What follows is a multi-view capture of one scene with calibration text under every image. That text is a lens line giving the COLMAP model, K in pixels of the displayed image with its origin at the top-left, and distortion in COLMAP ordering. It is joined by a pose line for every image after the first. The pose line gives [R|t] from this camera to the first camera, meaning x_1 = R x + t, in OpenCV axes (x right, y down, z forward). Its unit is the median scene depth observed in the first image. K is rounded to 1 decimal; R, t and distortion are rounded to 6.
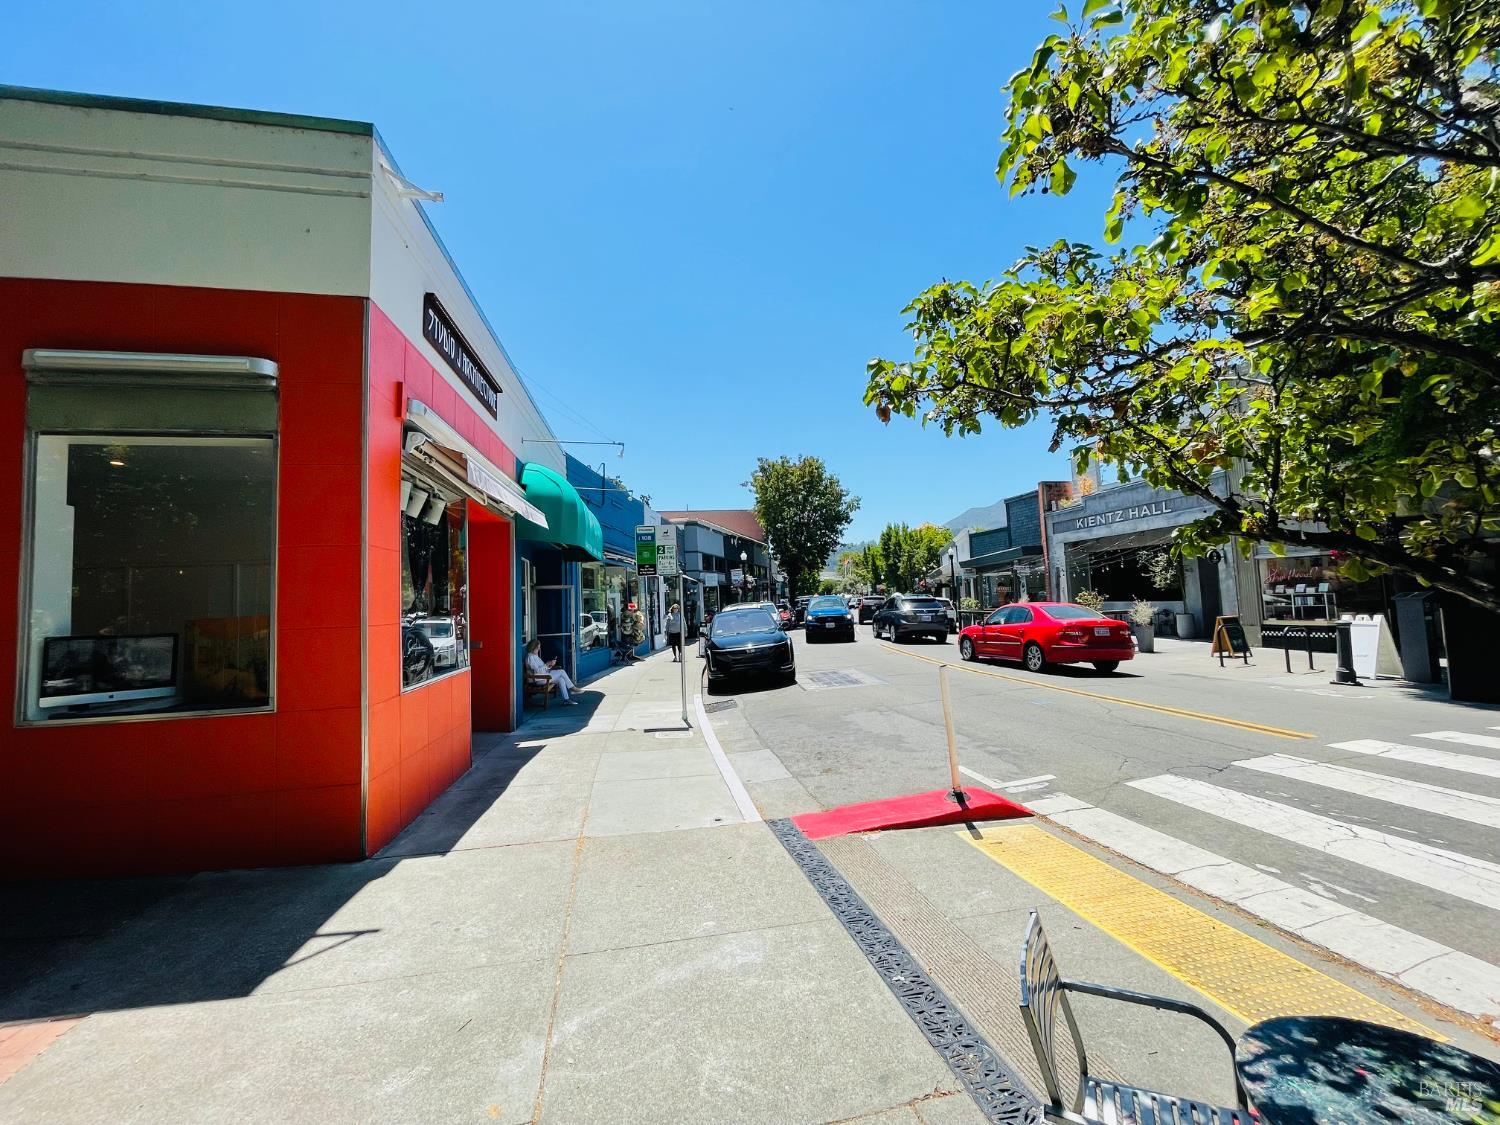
lens RADIAL K [[605.4, 0, 742.2], [0, 605.4, 563.8], [0, 0, 1]] dist [-0.003946, -0.000143]
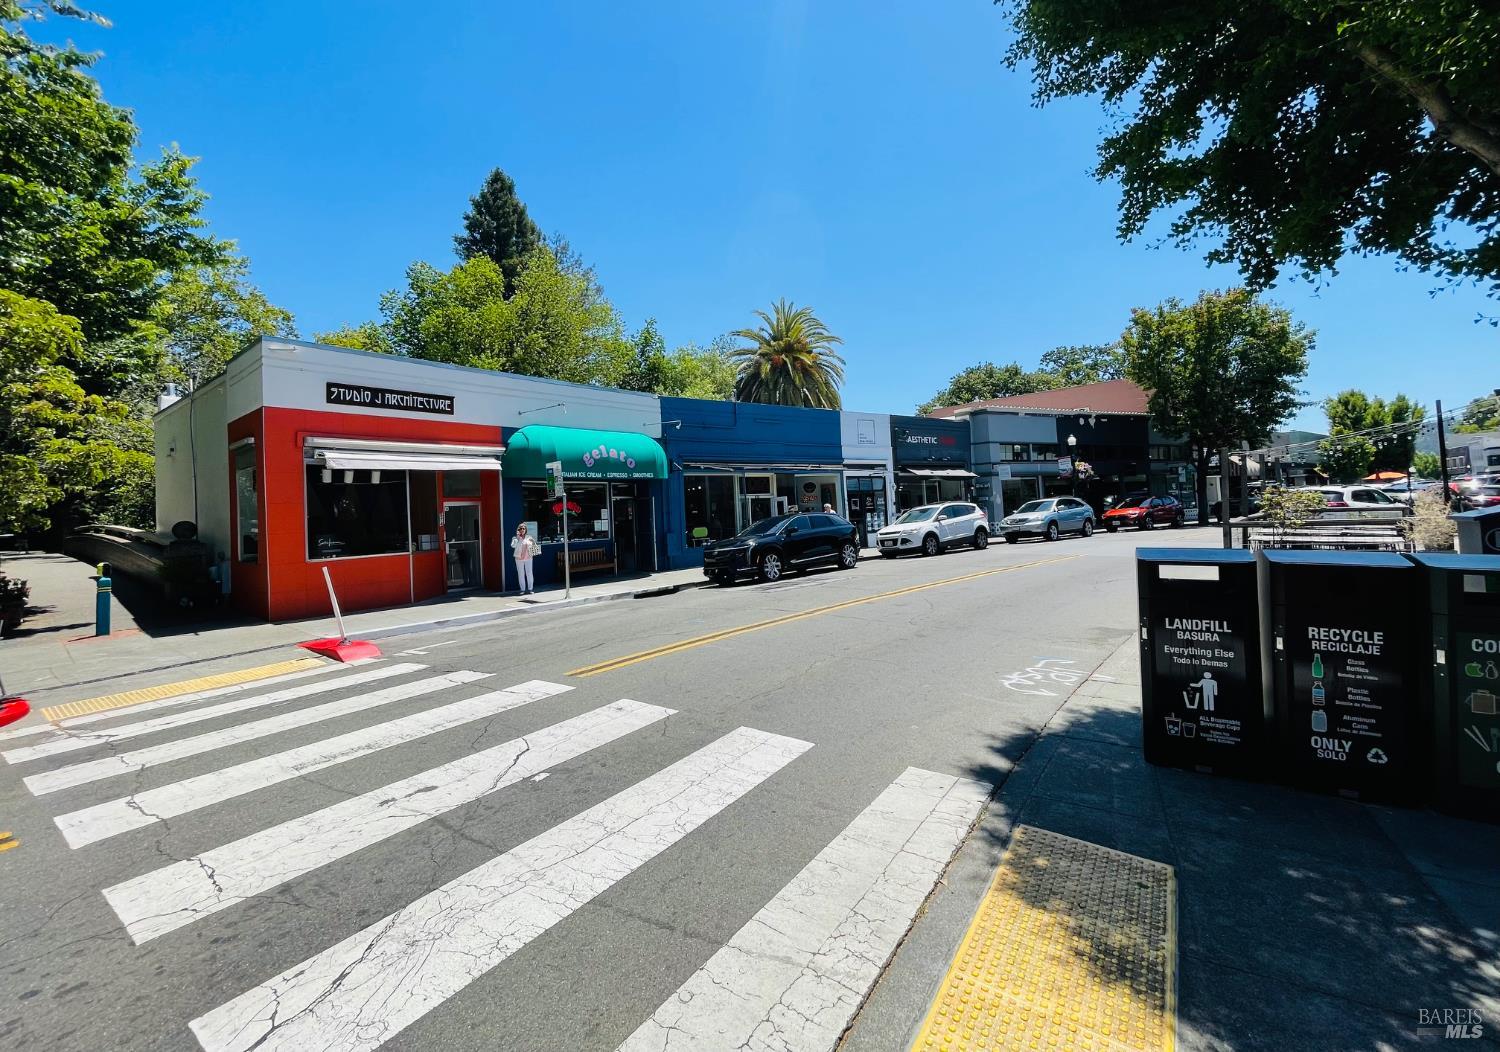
lens RADIAL K [[605.8, 0, 742.6], [0, 605.8, 491.9], [0, 0, 1]] dist [-0.000870, 0.000330]
pose [[0.645803, -0.016207, -0.763332, 2.387768], [0.069429, 0.996879, 0.037573, -0.033381], [0.760341, -0.077262, 0.644912, 0.783673]]
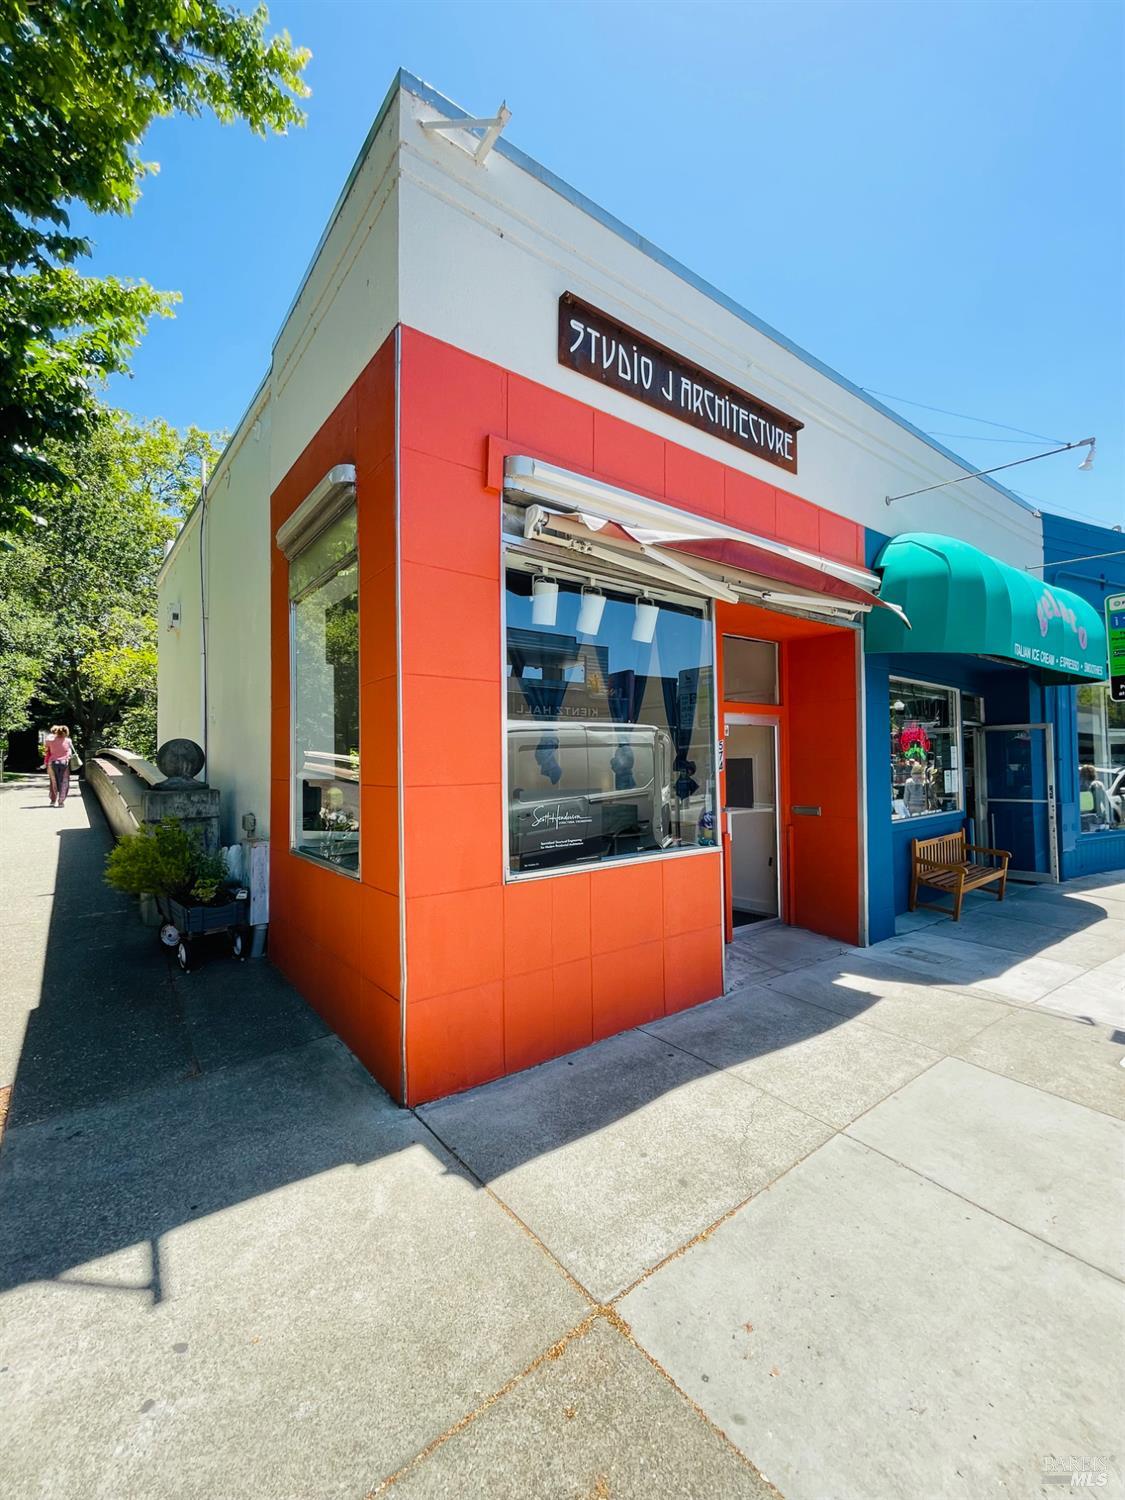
lens RADIAL K [[605.4, 0, 559.4], [0, 605.4, 744.1], [0, 0, 1]] dist [-0.003946, -0.000143]
pose [[0.462922, 0.005539, -0.886382, 0.088803], [0.048566, 0.998320, 0.031603, 0.034711], [0.885068, -0.057678, 0.461875, 0.735789]]
